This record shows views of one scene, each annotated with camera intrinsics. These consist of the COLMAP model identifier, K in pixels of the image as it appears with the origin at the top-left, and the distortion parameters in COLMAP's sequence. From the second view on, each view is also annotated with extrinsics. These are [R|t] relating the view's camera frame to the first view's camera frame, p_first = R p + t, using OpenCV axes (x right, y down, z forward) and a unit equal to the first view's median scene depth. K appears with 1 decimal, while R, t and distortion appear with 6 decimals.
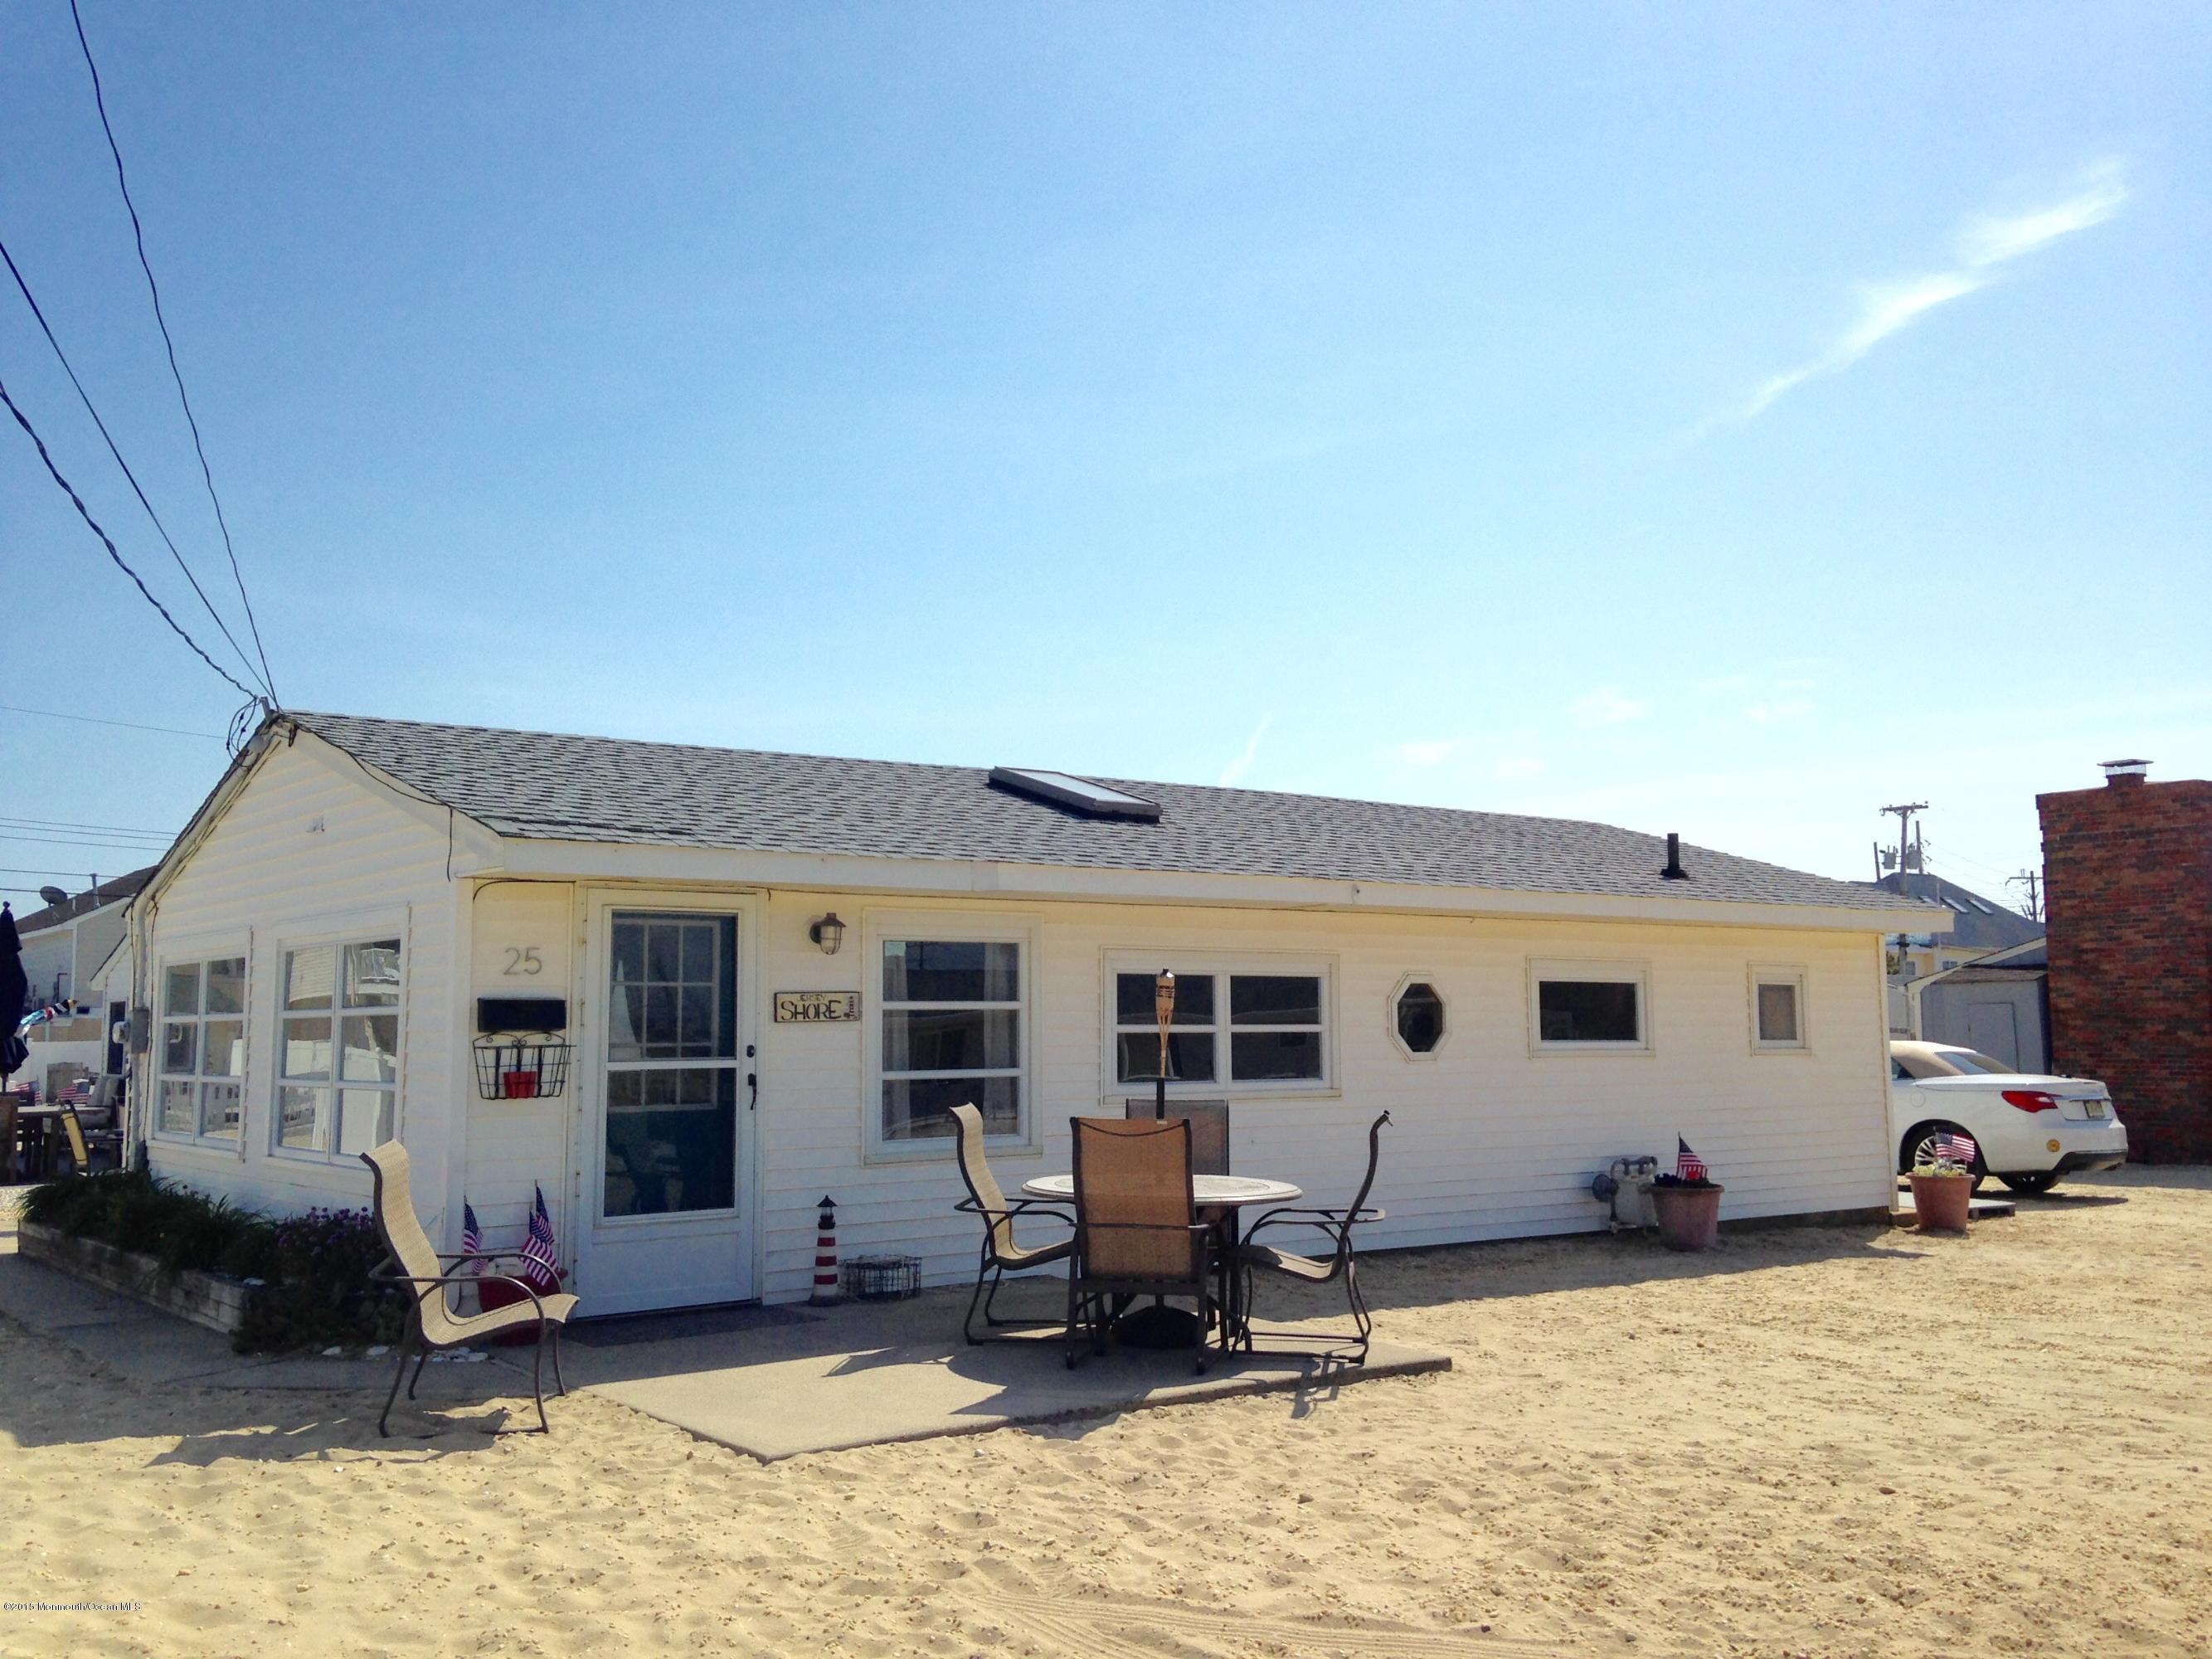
lens RADIAL K [[2048.2, 0, 1158.7], [0, 2048.2, 779.0], [0, 0, 1]] dist [0.082433, 0.000000]
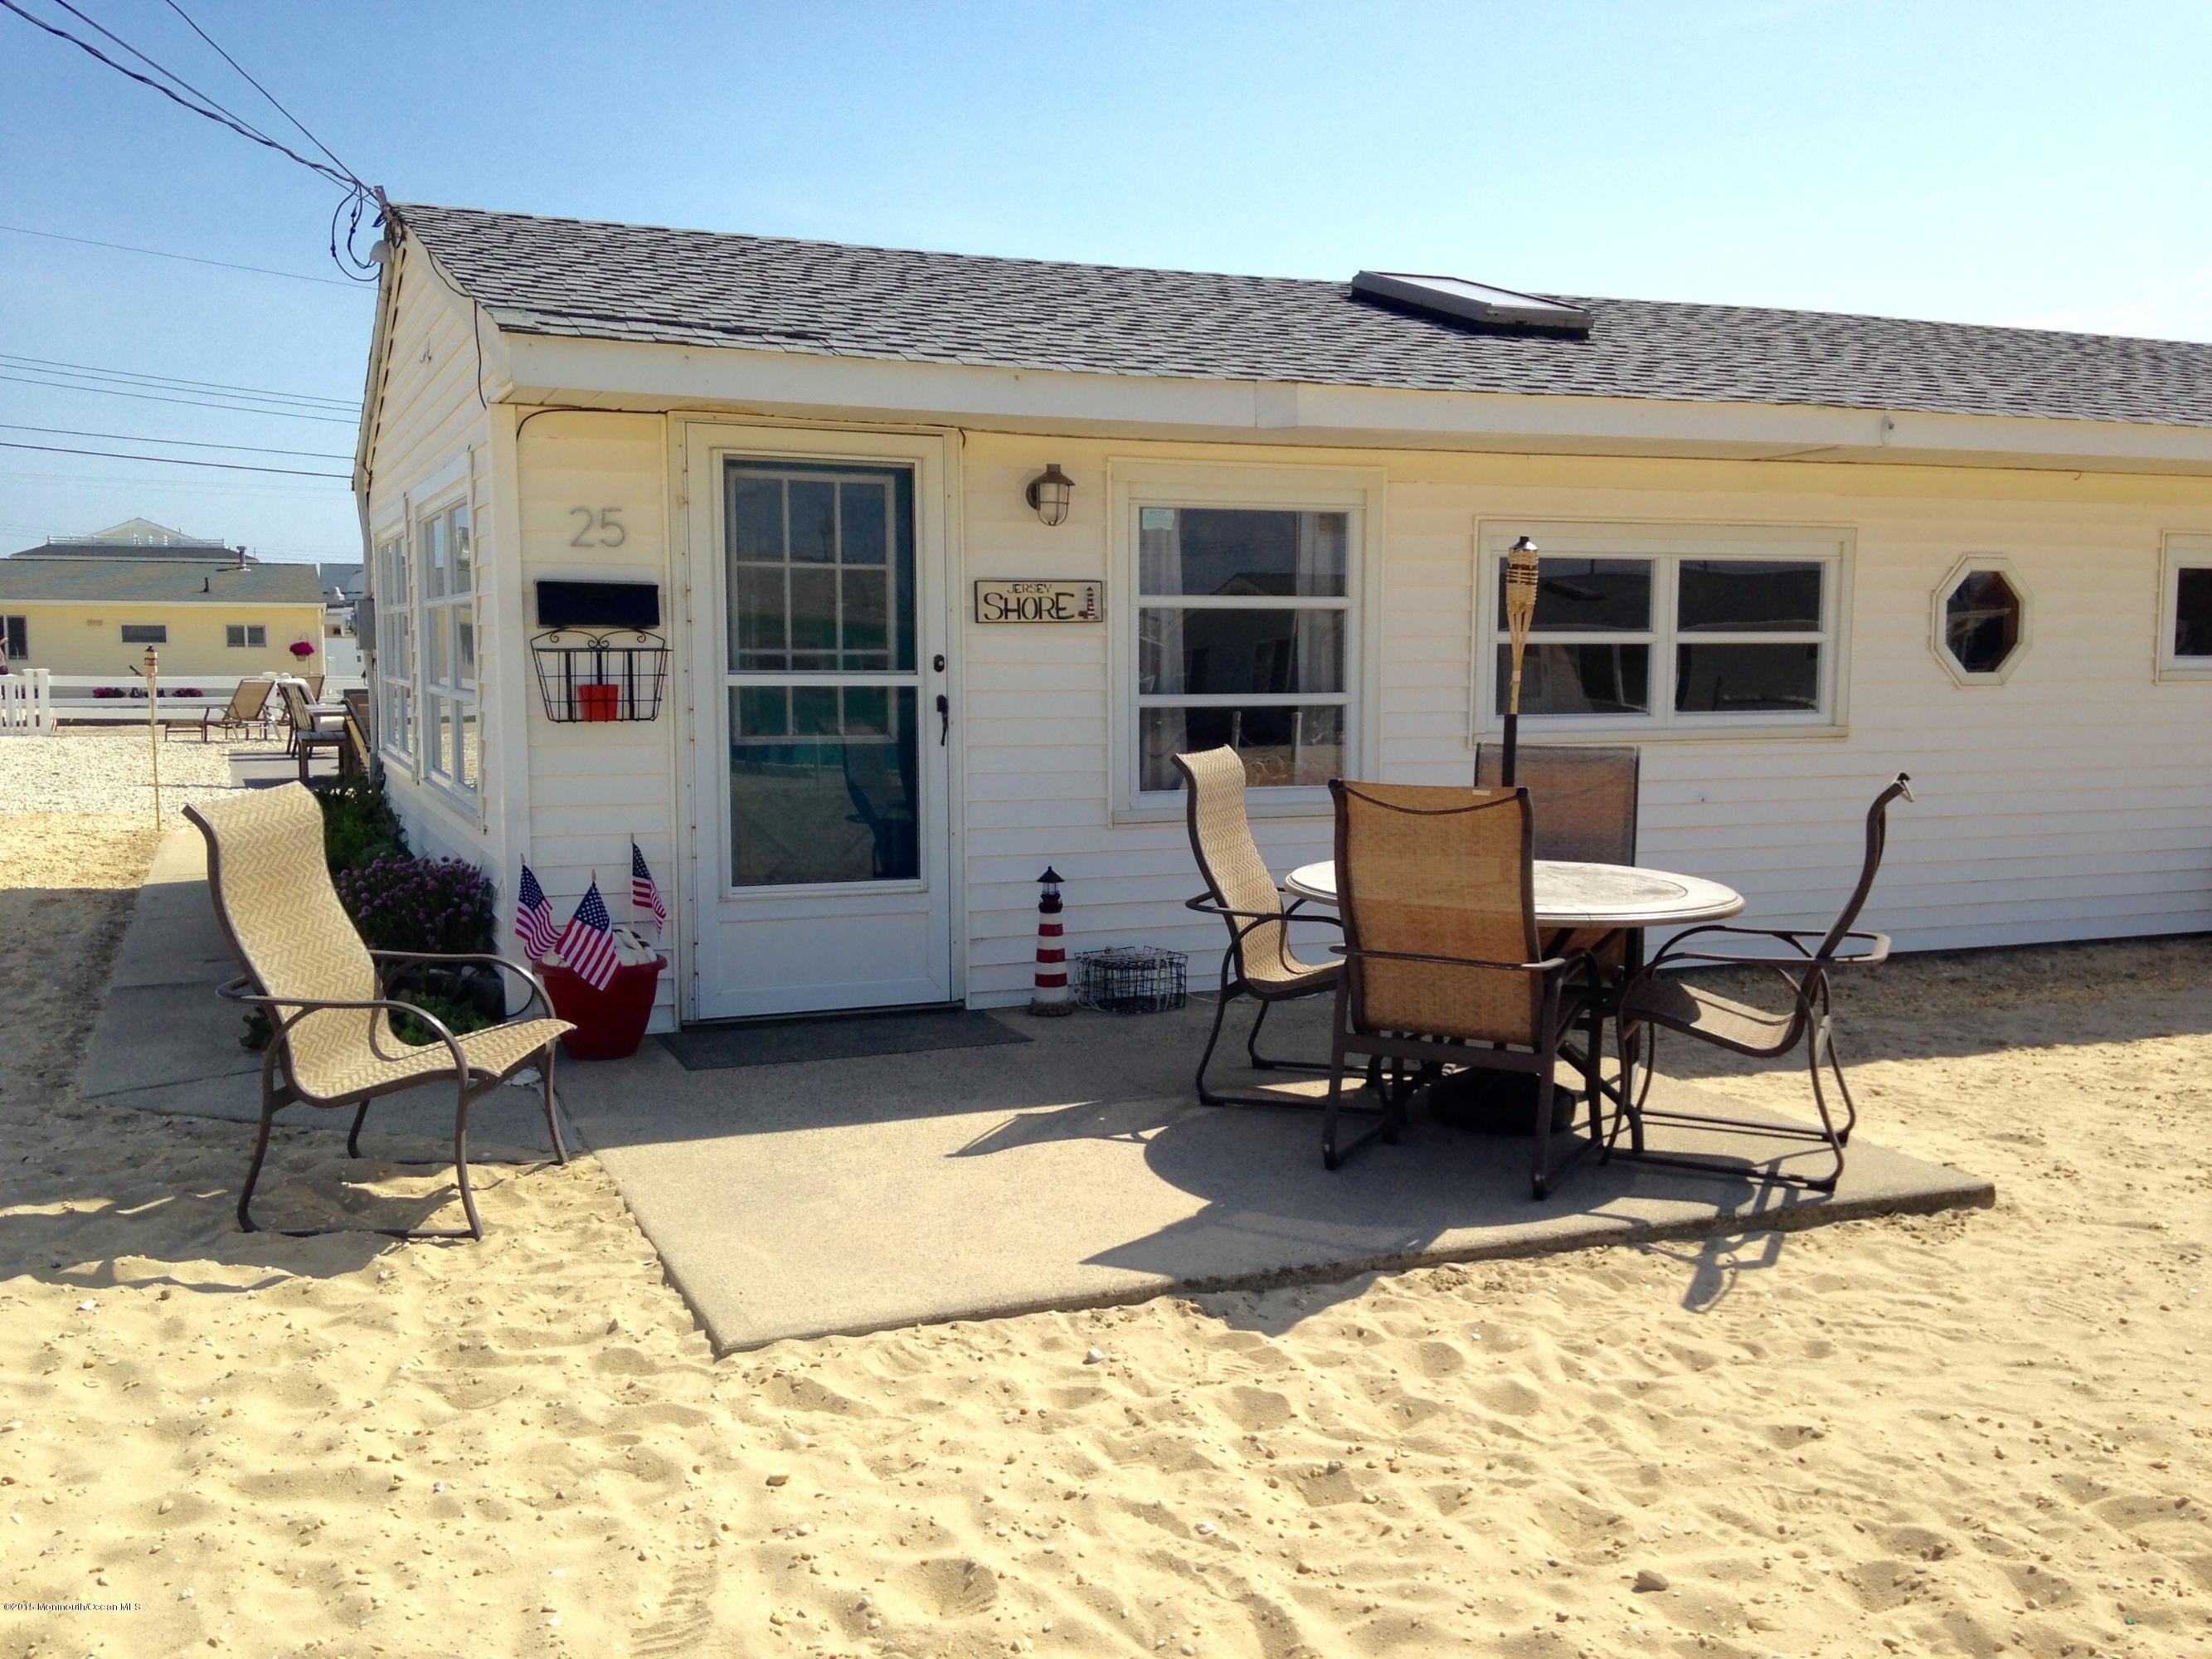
lens RADIAL K [[2048.2, 0, 1121.5], [0, 2048.2, 836.9], [0, 0, 1]] dist [0.082433, 0.000000]
pose [[0.964448, 0.034540, -0.262007, 0.047226], [0.022422, 0.977153, 0.211350, 0.044228], [0.263321, -0.209711, 0.941639, 0.347599]]
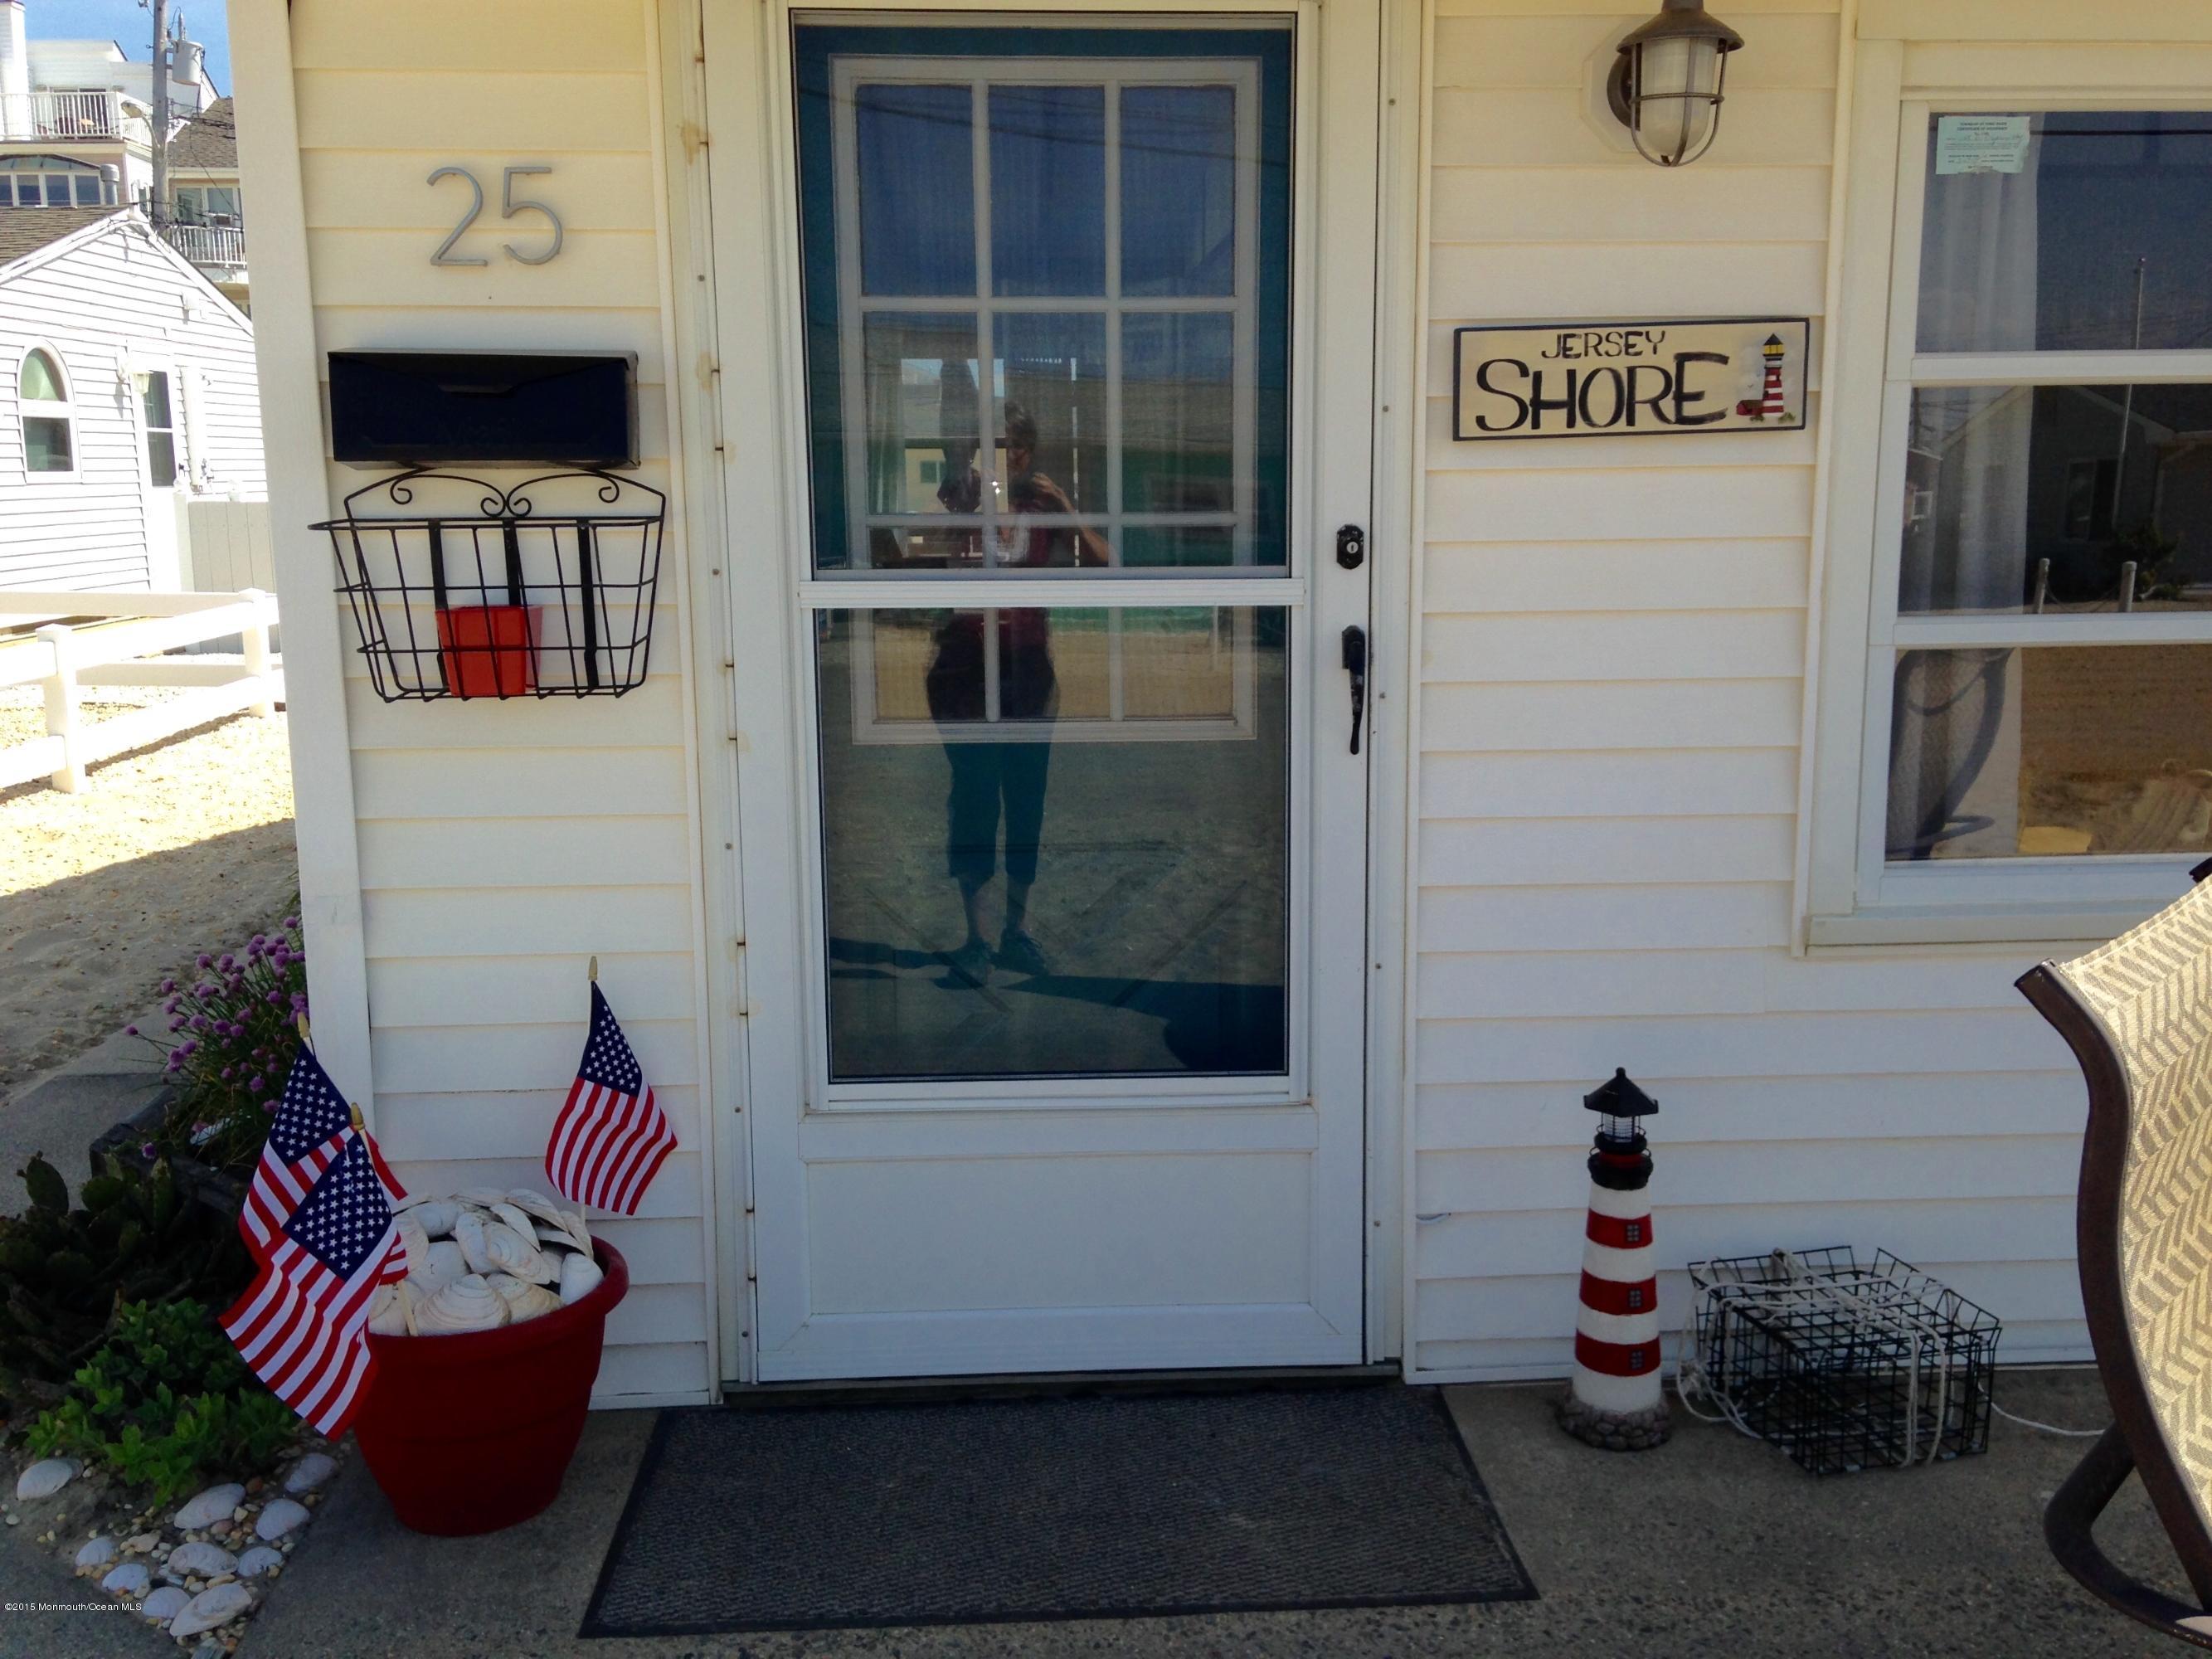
lens RADIAL K [[2048.2, 0, 1098.5], [0, 2048.2, 831.4], [0, 0, 1]] dist [0.082433, 0.000000]
pose [[0.815440, 0.100220, -0.570100, -0.065158], [0.073266, 0.959106, 0.273401, 0.091876], [0.574186, -0.264711, 0.774751, 0.761146]]
